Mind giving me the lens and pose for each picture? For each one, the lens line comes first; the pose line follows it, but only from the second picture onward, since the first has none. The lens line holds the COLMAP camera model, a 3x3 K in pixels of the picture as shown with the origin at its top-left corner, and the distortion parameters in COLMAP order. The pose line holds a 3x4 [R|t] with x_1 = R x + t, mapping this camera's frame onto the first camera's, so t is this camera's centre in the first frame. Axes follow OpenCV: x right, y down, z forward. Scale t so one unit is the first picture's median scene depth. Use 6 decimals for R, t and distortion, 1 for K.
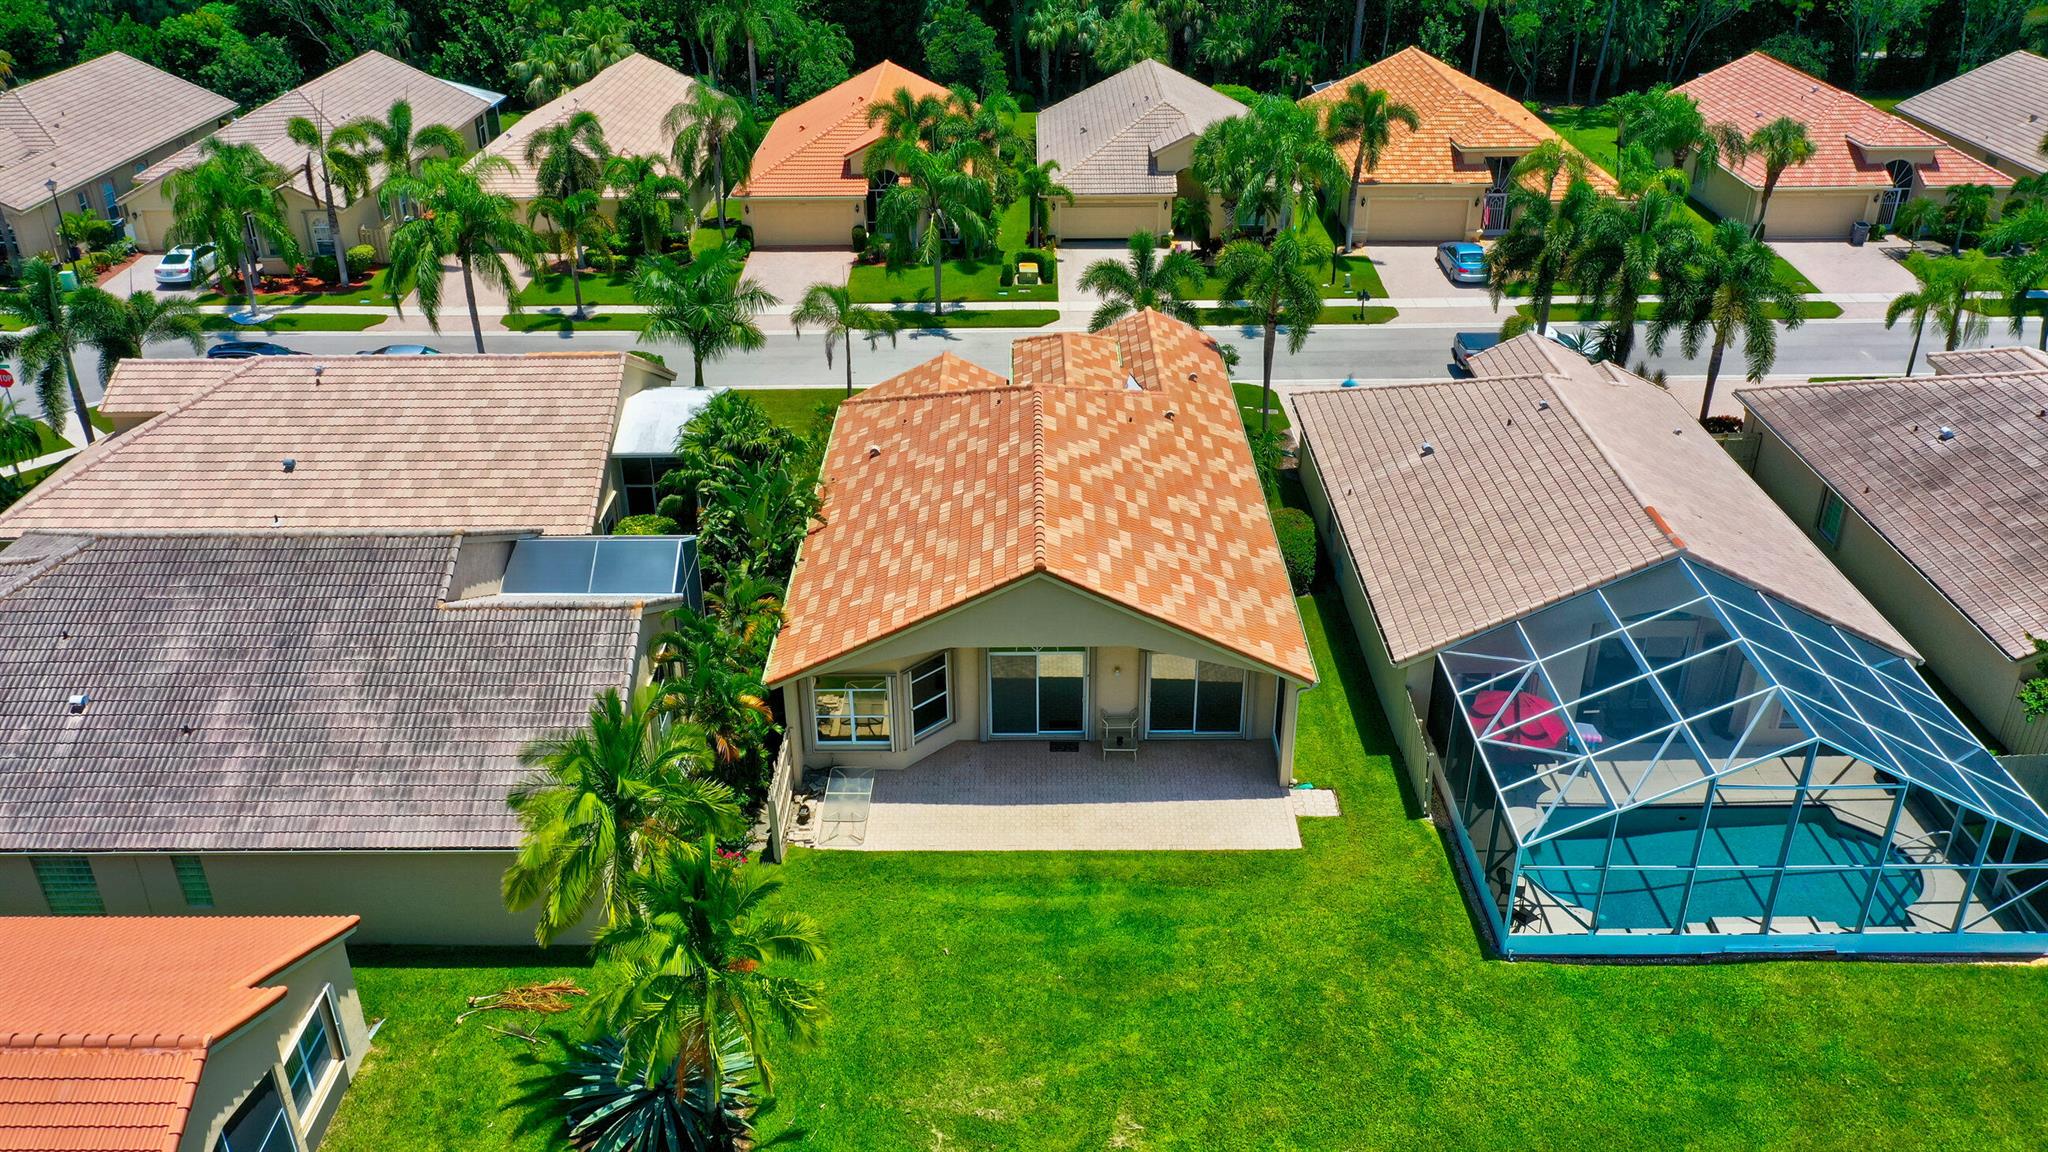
lens RADIAL K [[1637.5, 0, 1024.0], [0, 1637.5, 576.0], [0, 0, 1]] dist [-0.002567, 0.000382]
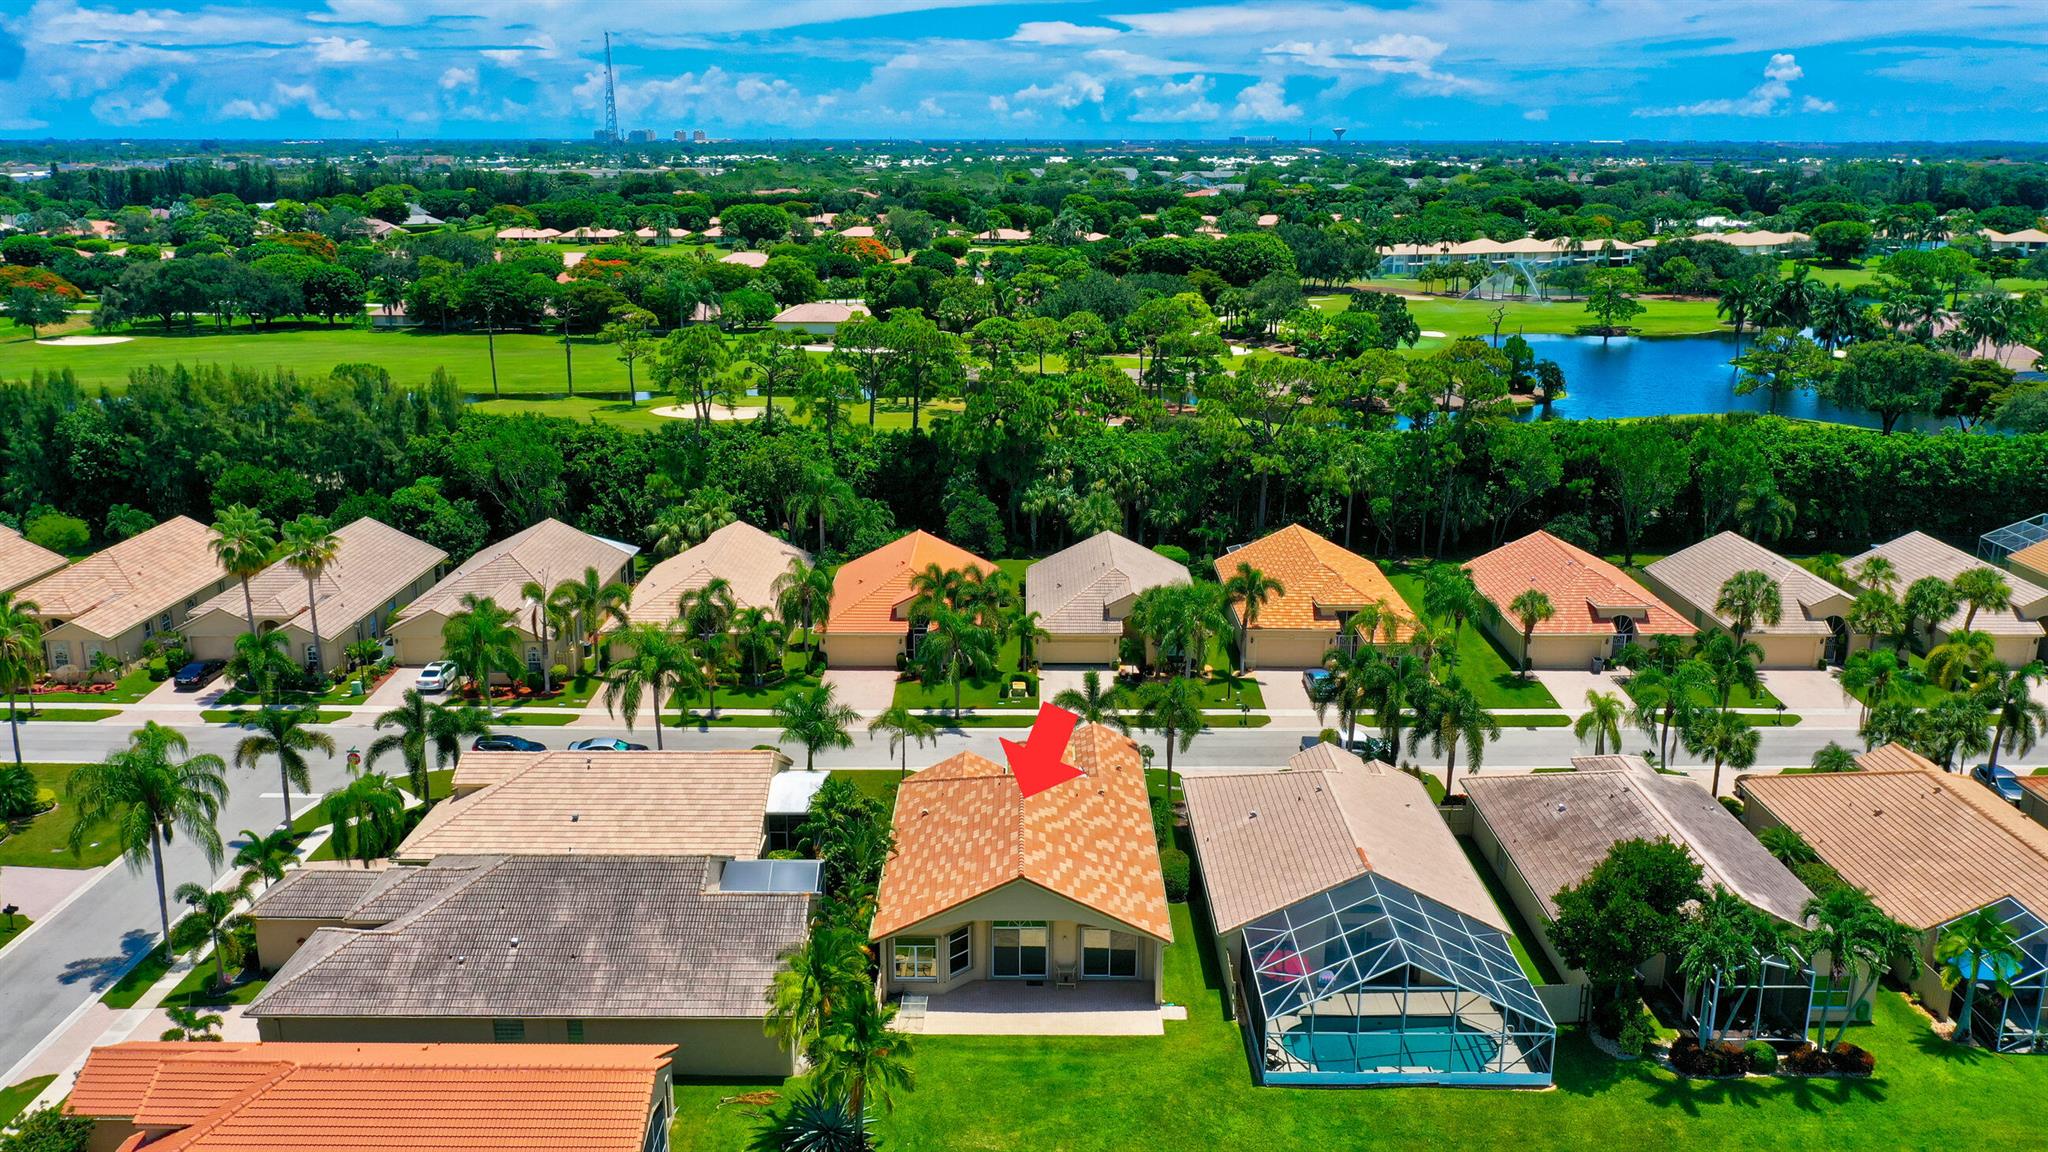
lens RADIAL K [[1637.5, 0, 1024.0], [0, 1637.5, 576.0], [0, 0, 1]] dist [-0.002567, 0.000382]
pose [[0.999949, 0.009719, 0.002758, 0.003270], [-0.008888, 0.976101, -0.217134, 0.048988], [-0.004803, 0.217098, 0.976138, -0.665749]]
